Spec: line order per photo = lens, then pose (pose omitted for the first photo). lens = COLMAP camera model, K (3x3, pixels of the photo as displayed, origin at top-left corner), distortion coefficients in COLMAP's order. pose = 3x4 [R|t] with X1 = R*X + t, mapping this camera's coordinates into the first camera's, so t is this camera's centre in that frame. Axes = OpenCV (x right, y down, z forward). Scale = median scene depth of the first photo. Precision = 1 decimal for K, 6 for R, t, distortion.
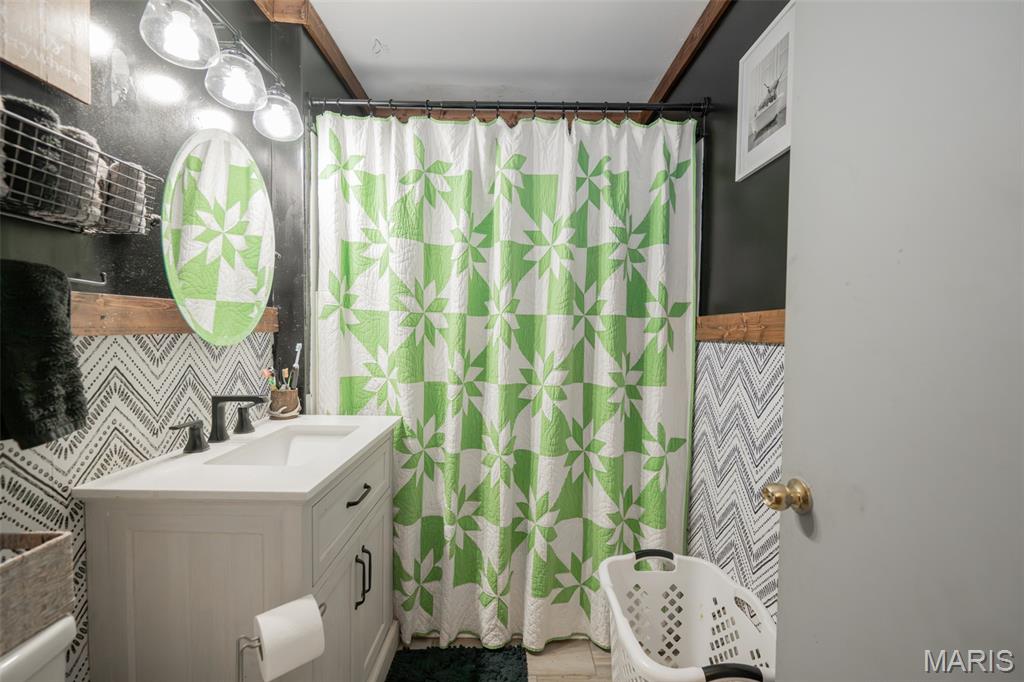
lens RADIAL K [[439.5, 0, 517.0], [0, 439.5, 344.9], [0, 0, 1]] dist [-0.000994, -0.000184]
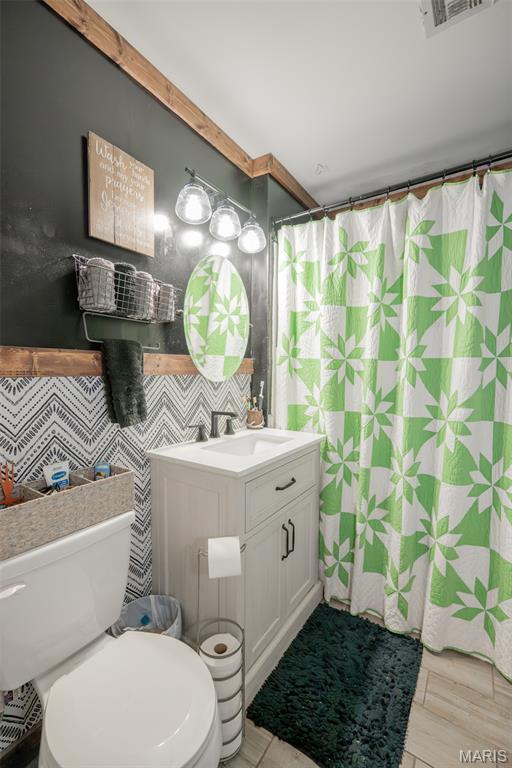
lens RADIAL K [[329.6, 0, 252.4], [0, 329.6, 387.8], [0, 0, 1]] dist [-0.000994, -0.000184]
pose [[0.821035, 0.019965, -0.570529, 0.129918], [-0.015781, 0.999800, 0.012277, 0.005390], [0.570660, -0.001076, 0.821186, 0.021566]]
